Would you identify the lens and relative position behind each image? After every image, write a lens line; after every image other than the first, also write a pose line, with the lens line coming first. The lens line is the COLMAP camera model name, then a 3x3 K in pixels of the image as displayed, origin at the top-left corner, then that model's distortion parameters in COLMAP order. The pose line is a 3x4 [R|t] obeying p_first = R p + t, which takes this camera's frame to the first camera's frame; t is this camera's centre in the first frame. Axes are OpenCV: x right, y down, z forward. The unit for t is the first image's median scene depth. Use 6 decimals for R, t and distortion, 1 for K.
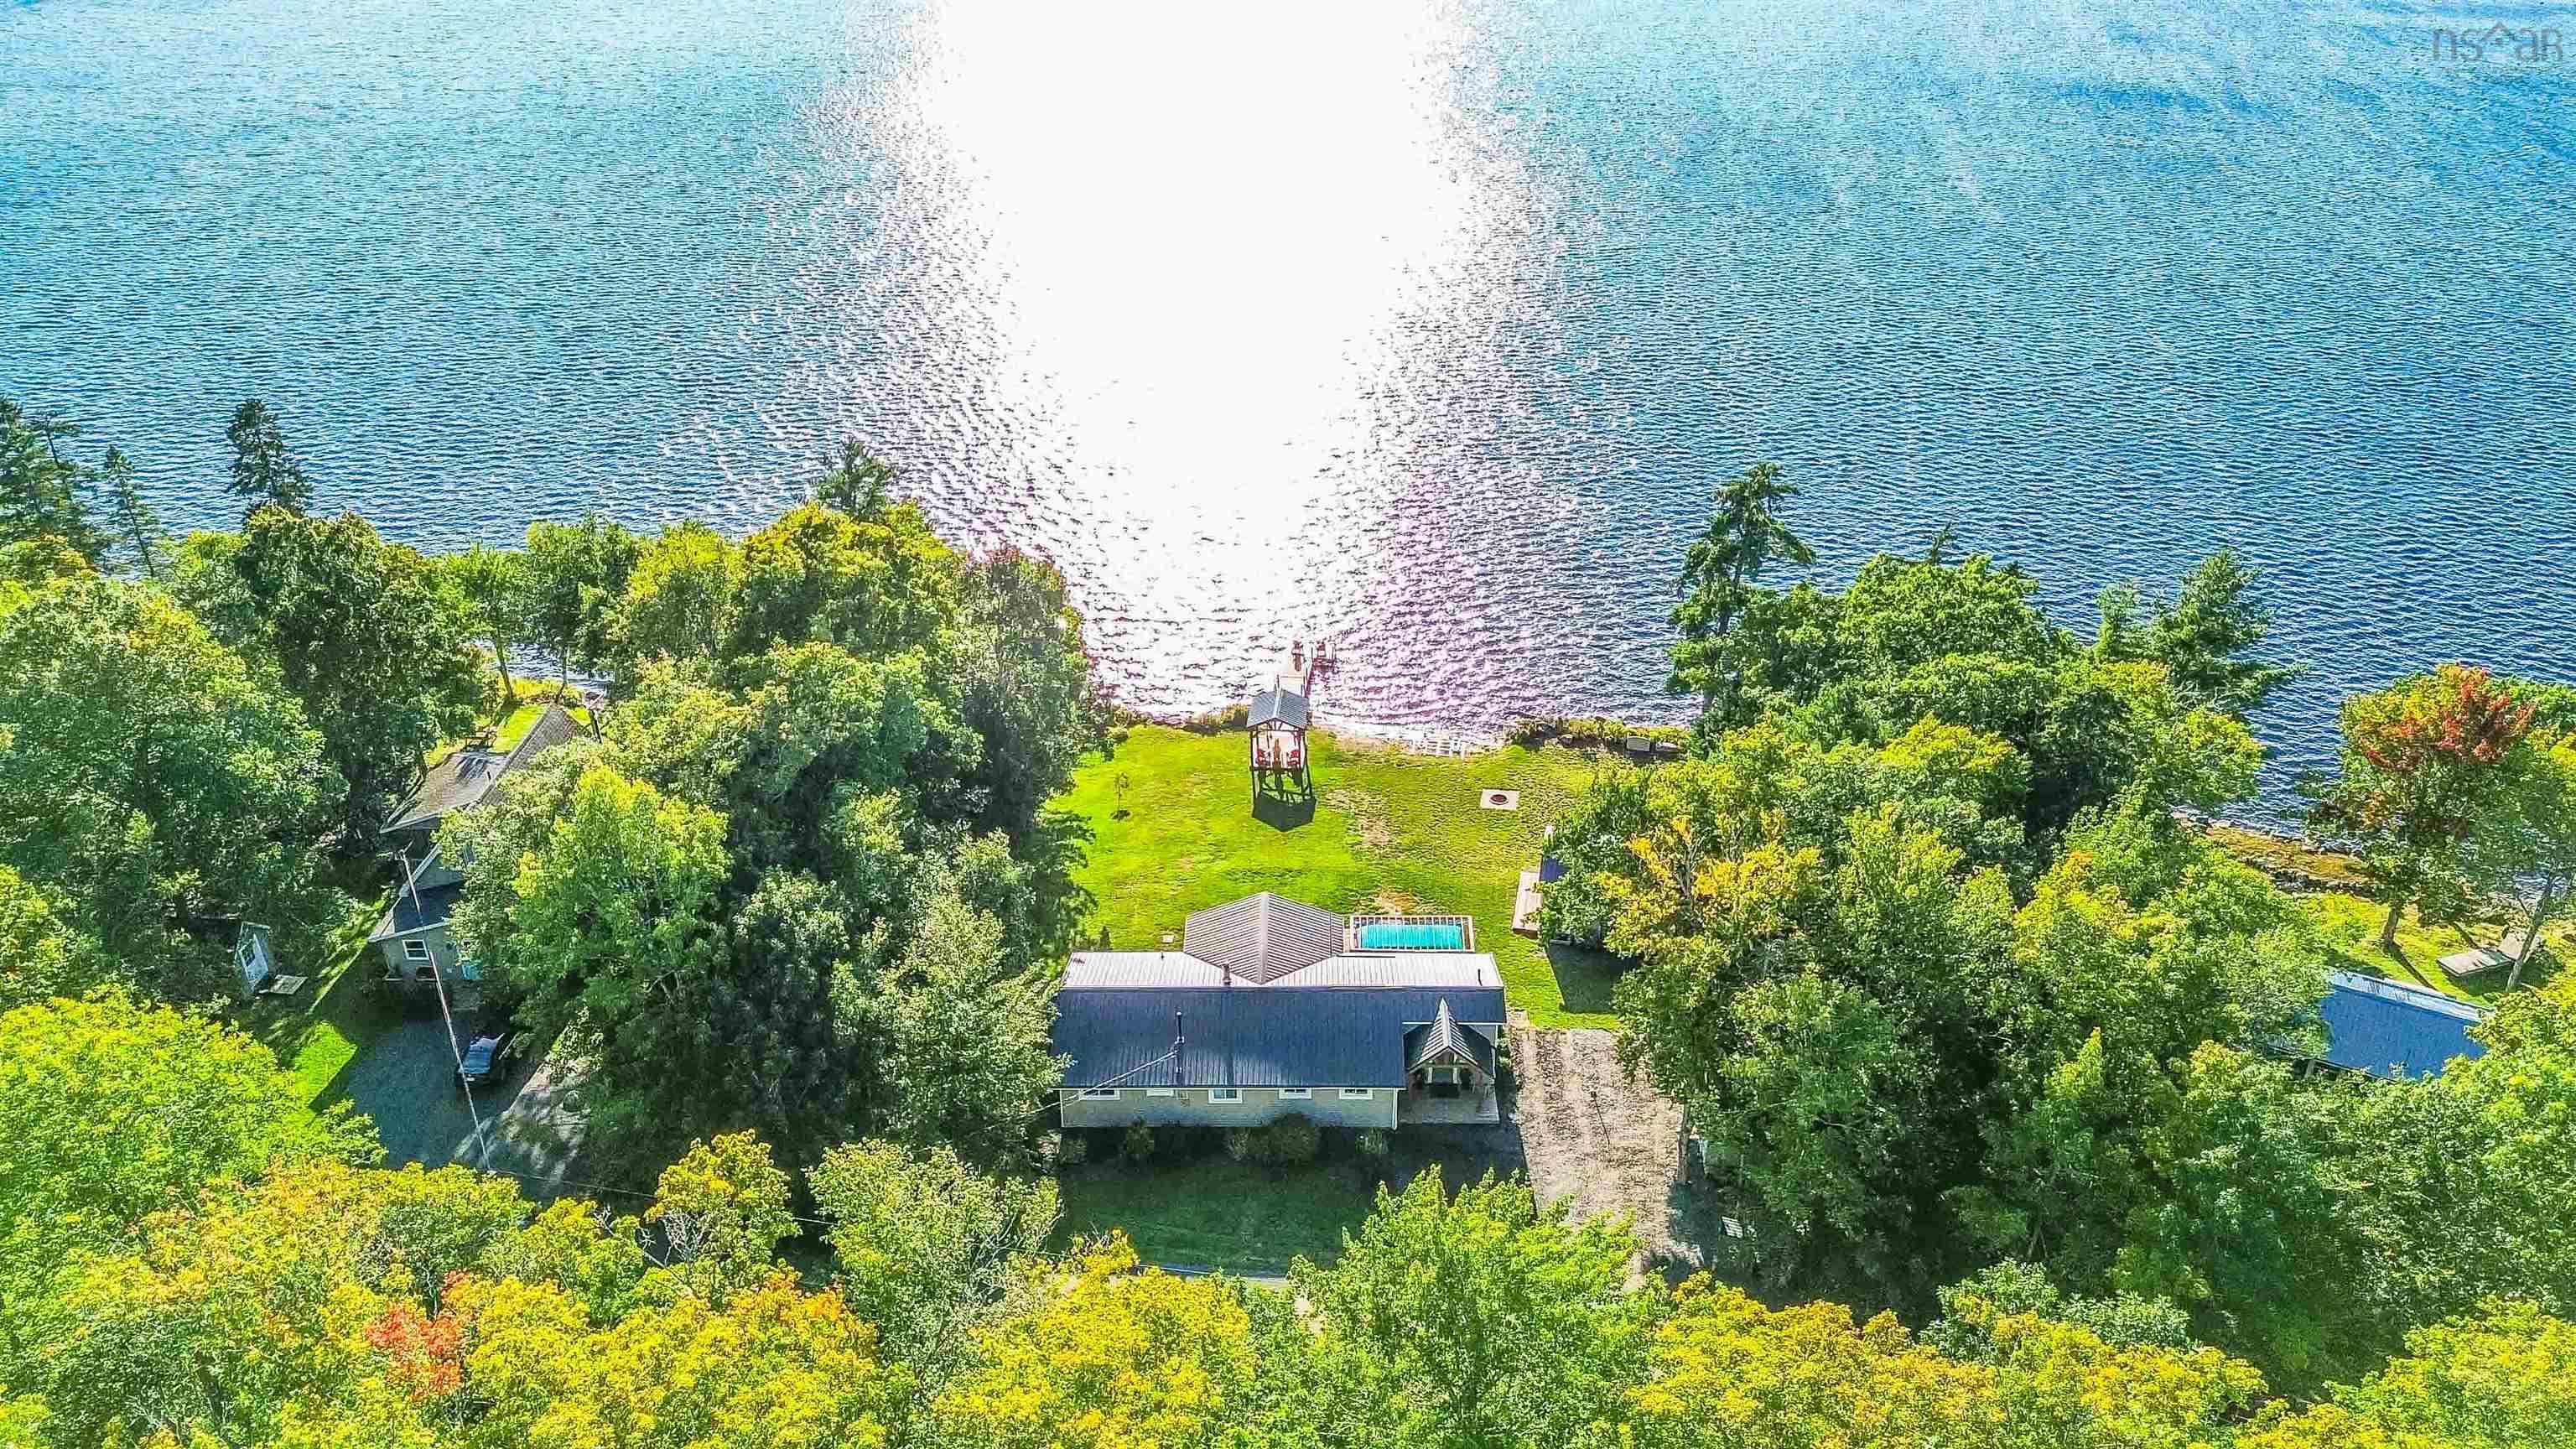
lens RADIAL K [[1827.9, 0, 1288.0], [0, 1827.9, 724.5], [0, 0, 1]] dist [0.059449, -0.042909]
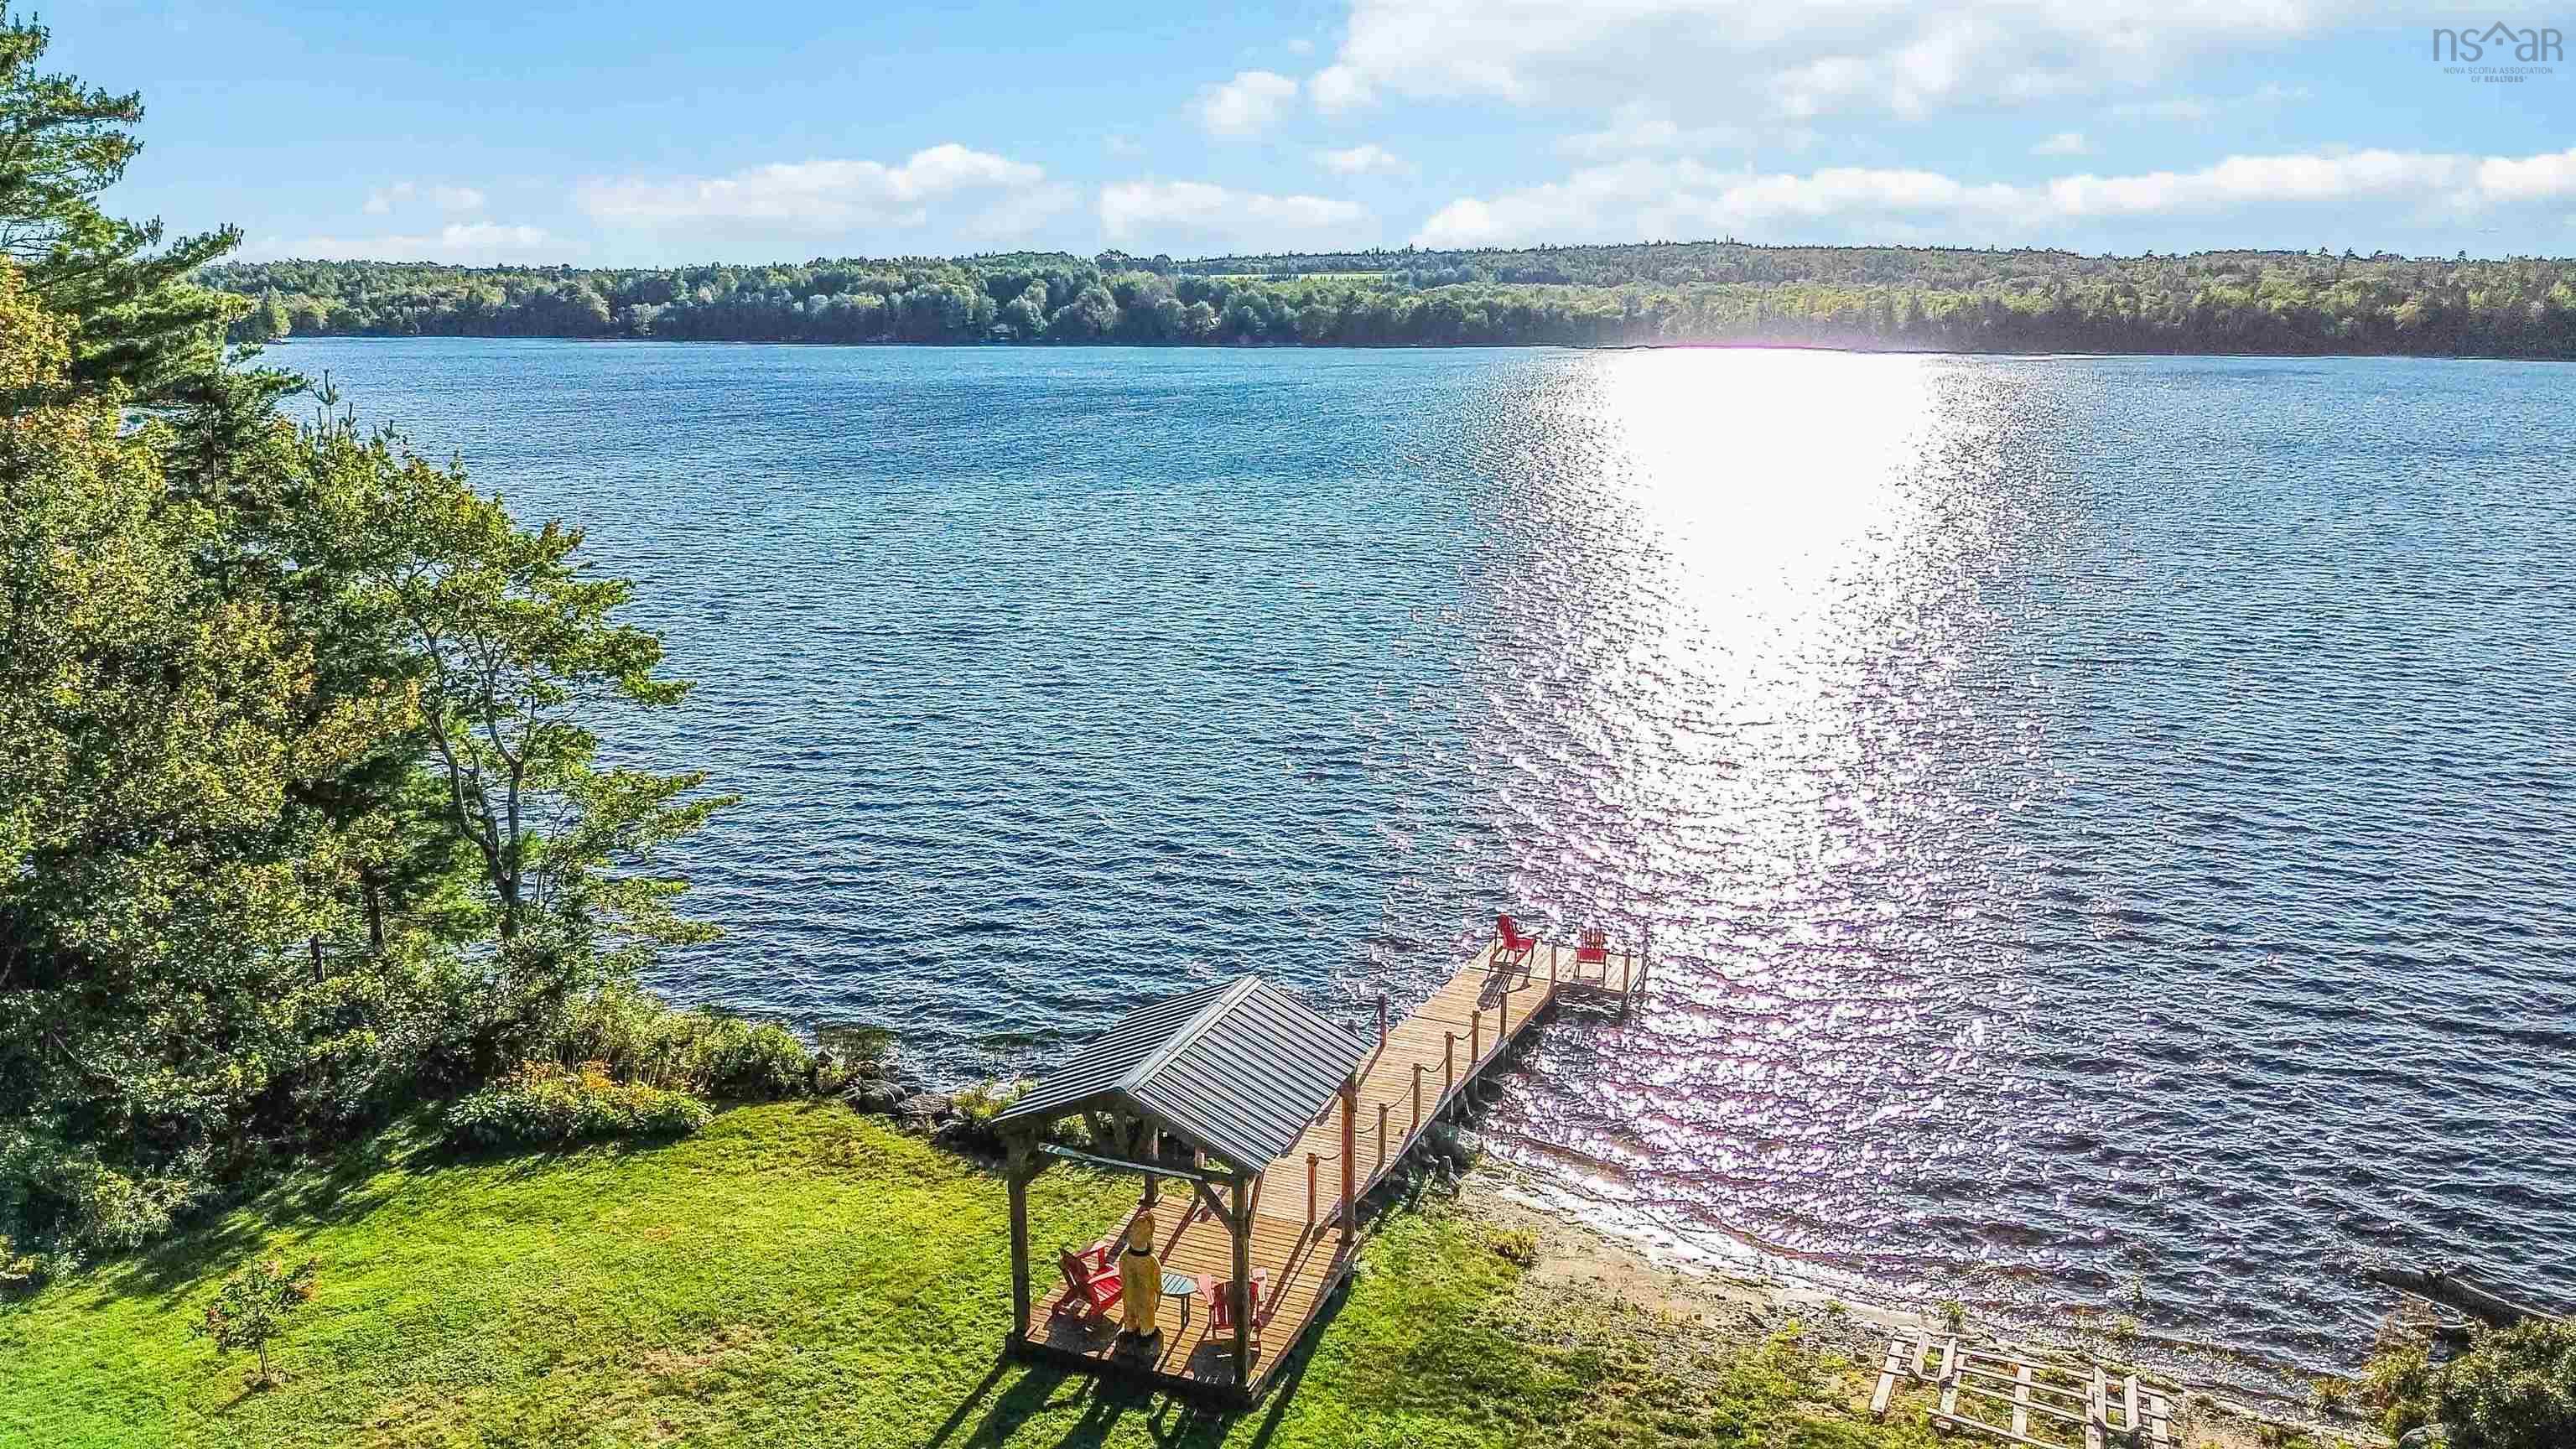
lens RADIAL K [[1827.9, 0, 1288.0], [0, 1827.9, 724.5], [0, 0, 1]] dist [0.059449, -0.042909]
pose [[0.955196, 0.069505, -0.287697, 0.069347], [-0.146090, 0.956093, -0.254057, 0.006599], [0.257407, 0.284704, 0.923410, 0.892780]]
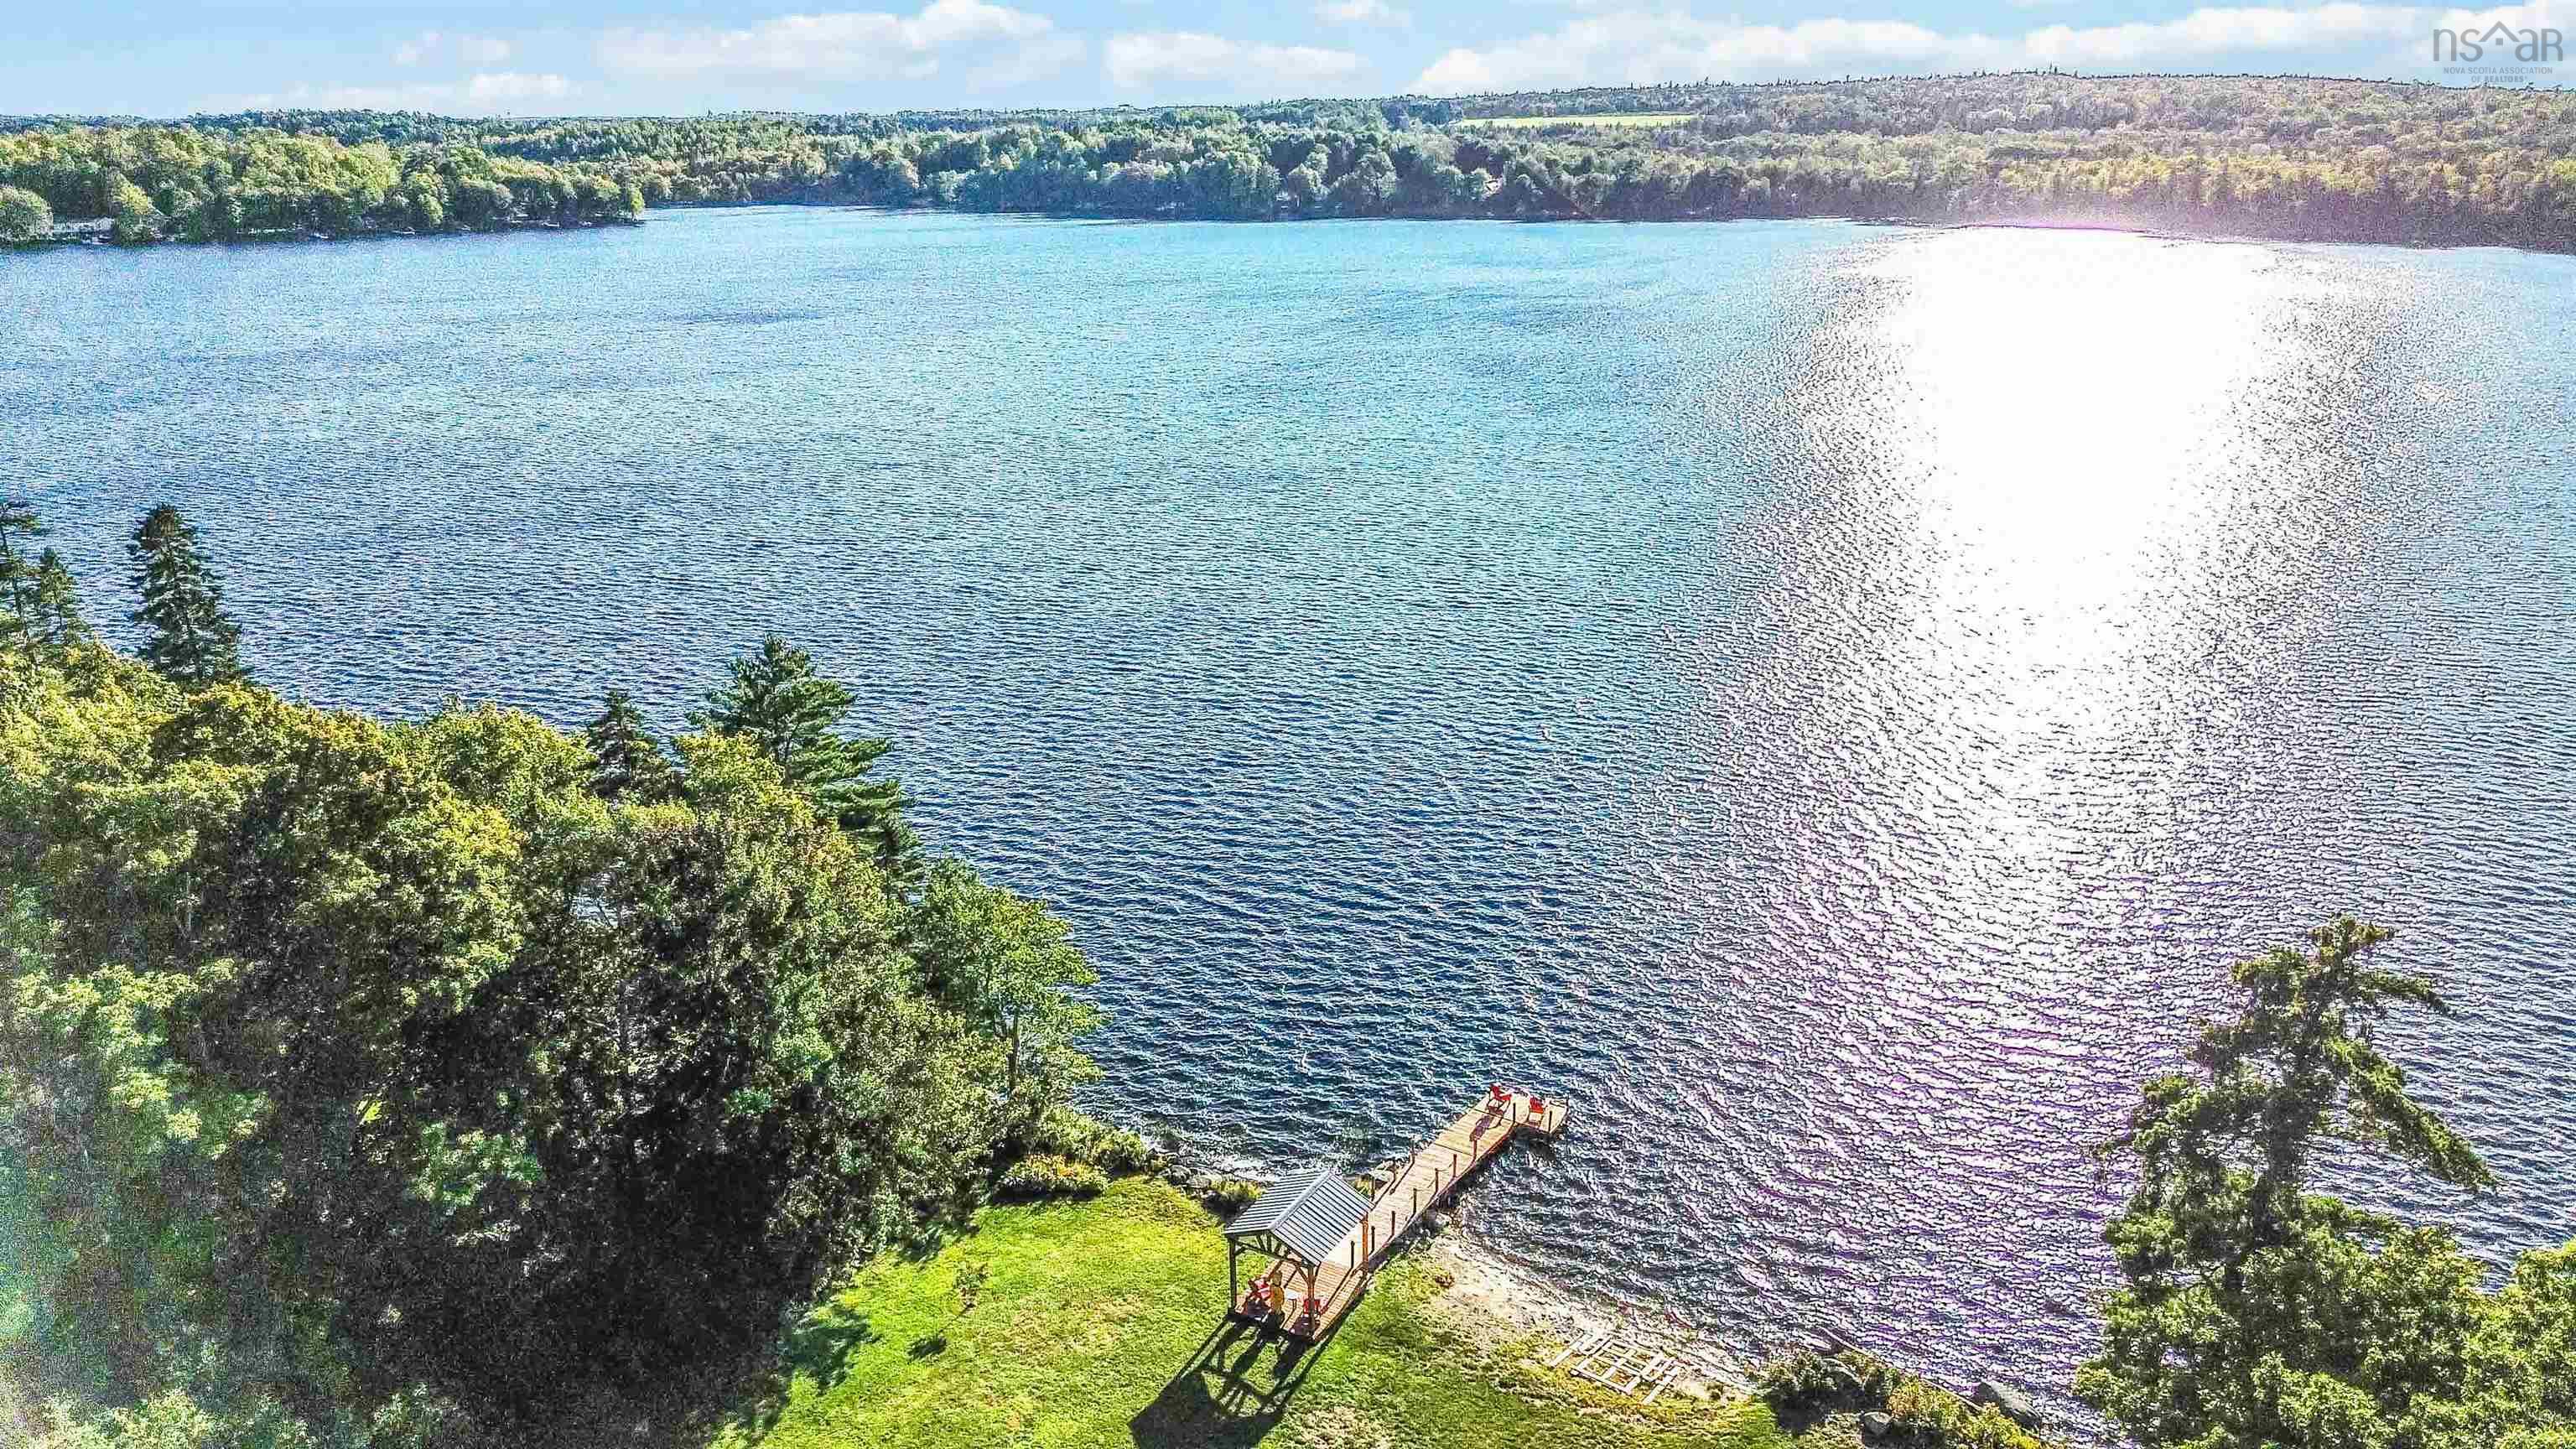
lens RADIAL K [[1827.9, 0, 1288.0], [0, 1827.9, 724.5], [0, 0, 1]] dist [0.059449, -0.042909]
pose [[0.899938, 0.132642, -0.415352, 0.219013], [-0.206412, 0.968702, -0.137878, -0.080193], [0.384064, 0.209815, 0.899151, 0.539881]]
